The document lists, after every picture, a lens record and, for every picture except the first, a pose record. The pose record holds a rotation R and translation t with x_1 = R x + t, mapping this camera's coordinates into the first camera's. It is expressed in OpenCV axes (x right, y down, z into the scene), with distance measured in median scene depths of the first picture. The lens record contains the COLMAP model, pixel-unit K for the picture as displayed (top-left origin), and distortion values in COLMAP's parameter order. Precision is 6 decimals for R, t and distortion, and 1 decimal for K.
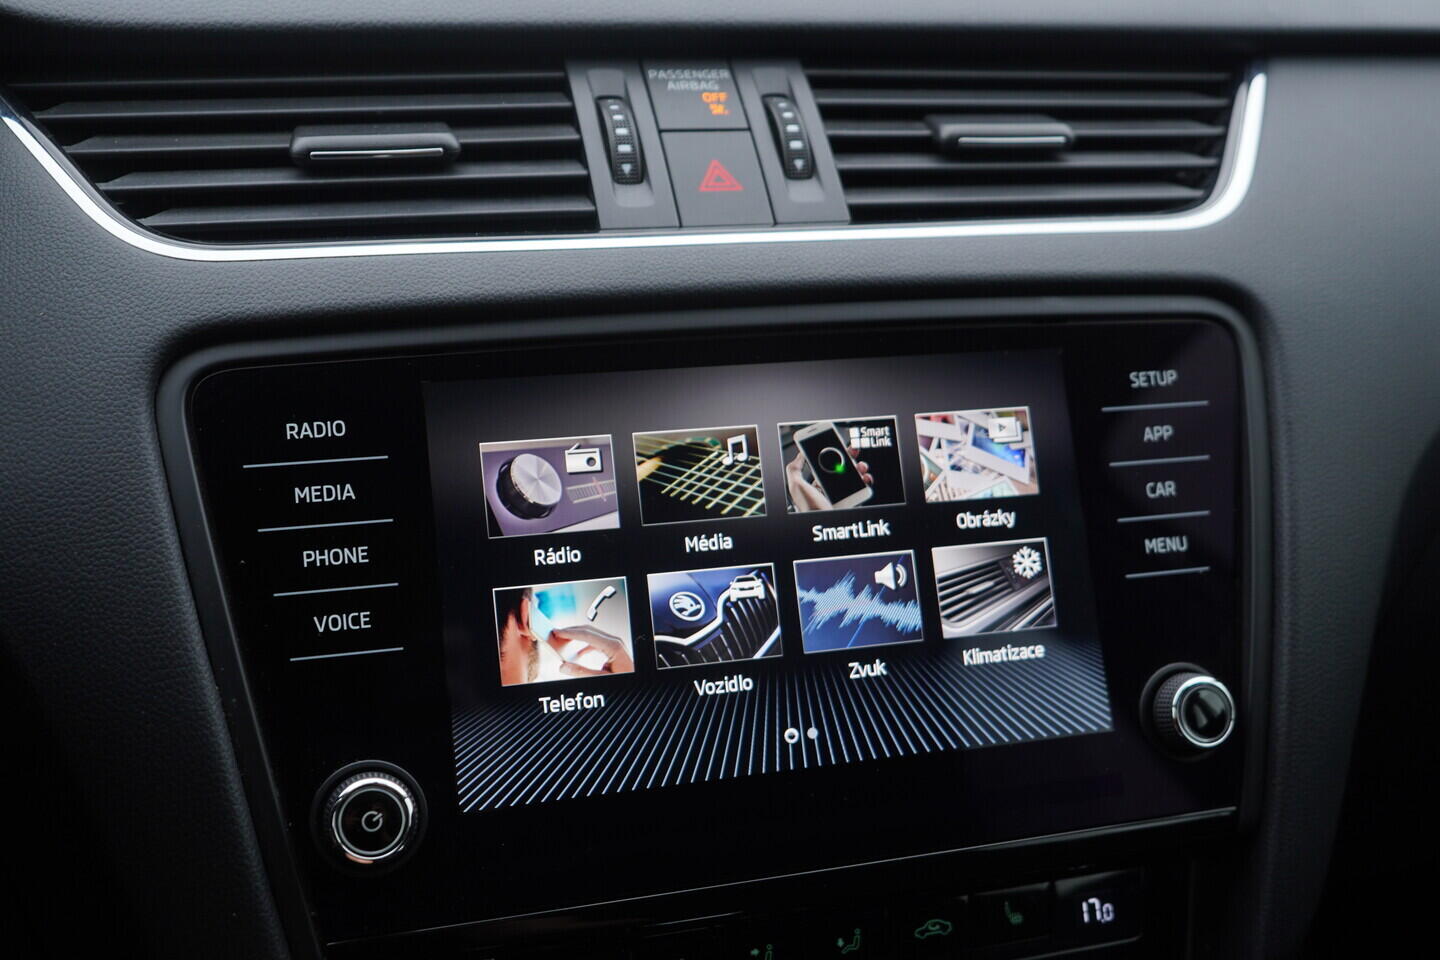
lens RADIAL K [[1555.7, 0, 722.3], [0, 1555.7, 484.2], [0, 0, 1]] dist [-0.005822, 0.000000]
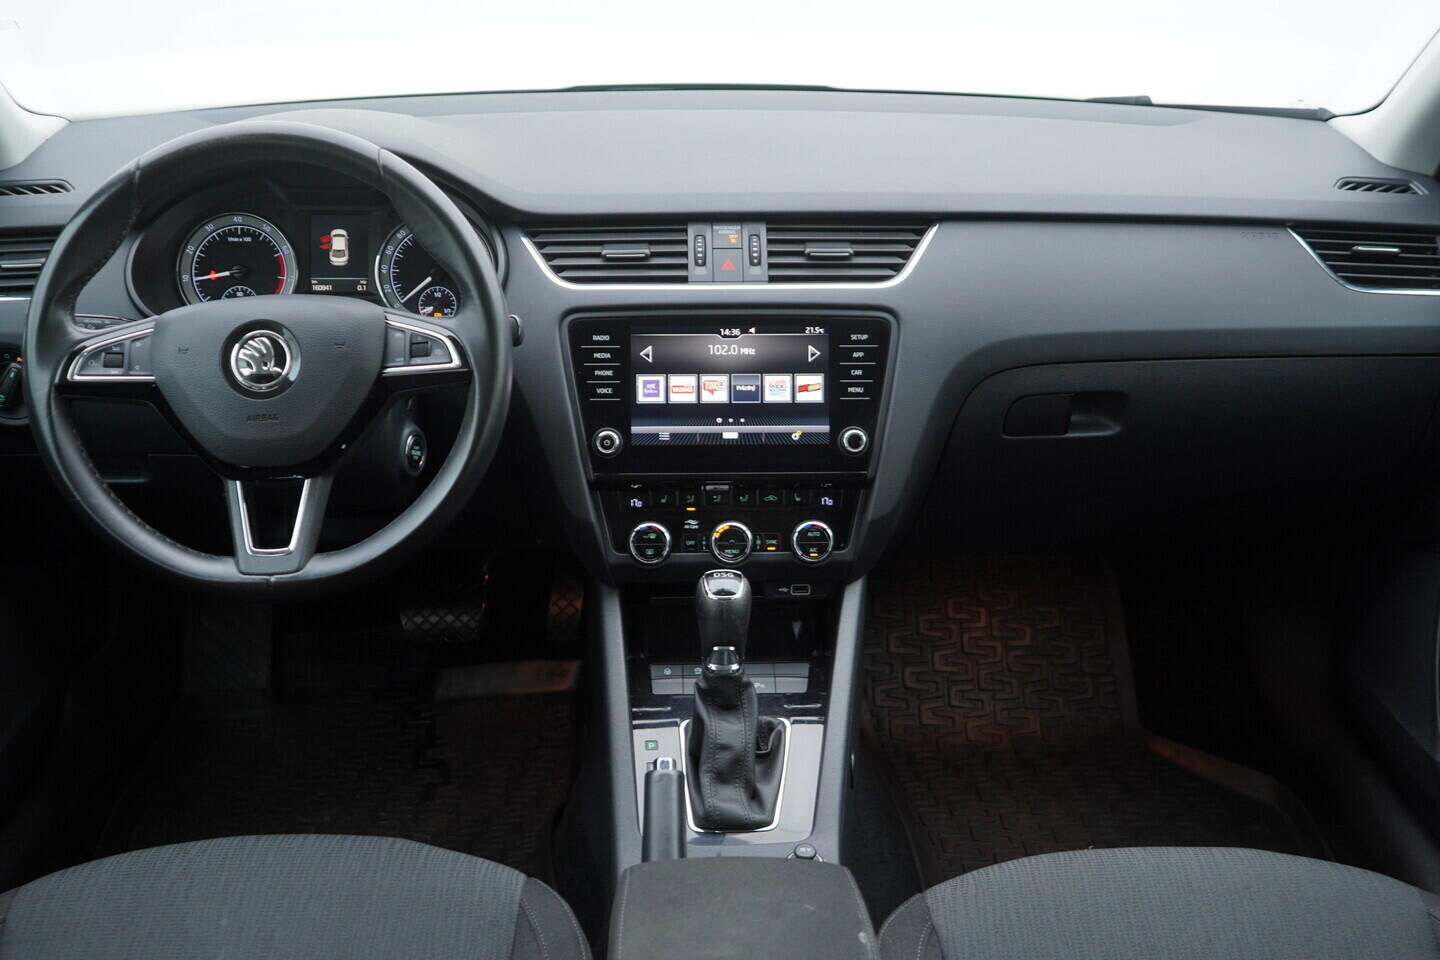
lens RADIAL K [[1555.7, 0, 712.9], [0, 1555.7, 477.5], [0, 0, 1]] dist [-0.005822, 0.000000]
pose [[0.968310, 0.100297, -0.228728, 0.762480], [-0.071042, 0.988600, 0.132749, -0.189640], [0.239435, -0.112293, 0.964397, -2.210619]]
